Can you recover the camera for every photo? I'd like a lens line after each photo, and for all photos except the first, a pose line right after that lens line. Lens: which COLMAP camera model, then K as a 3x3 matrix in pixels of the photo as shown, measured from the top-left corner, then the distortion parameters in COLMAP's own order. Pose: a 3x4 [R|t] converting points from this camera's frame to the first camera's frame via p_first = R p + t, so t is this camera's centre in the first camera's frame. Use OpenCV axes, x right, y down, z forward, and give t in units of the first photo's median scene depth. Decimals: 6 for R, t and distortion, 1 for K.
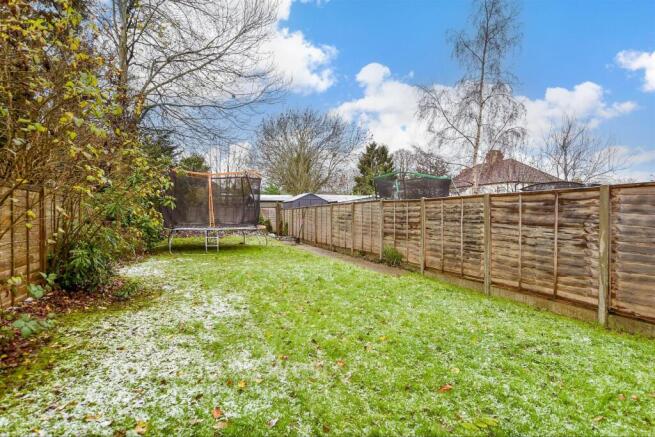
lens RADIAL K [[389.9, 0, 328.8], [0, 389.9, 215.8], [0, 0, 1]] dist [-0.000027, 0.003272]
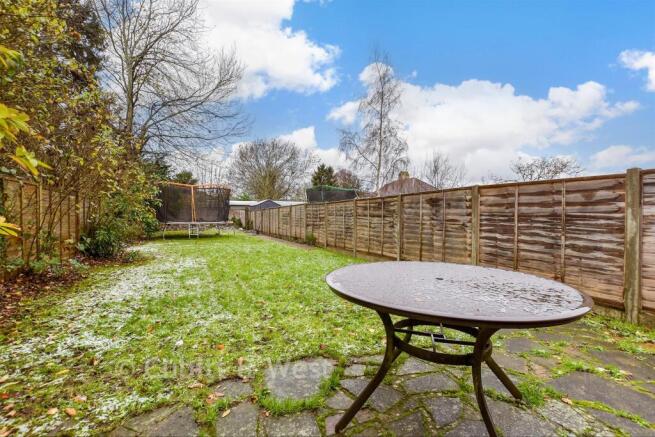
lens RADIAL K [[289.6, 0, 326.5], [0, 289.6, 219.5], [0, 0, 1]] dist [-0.017176, -0.001133]
pose [[0.993383, -0.000143, 0.114845, 0.062233], [-0.000551, 0.999982, 0.006012, 0.011702], [-0.114844, -0.006035, 0.993365, -0.115857]]
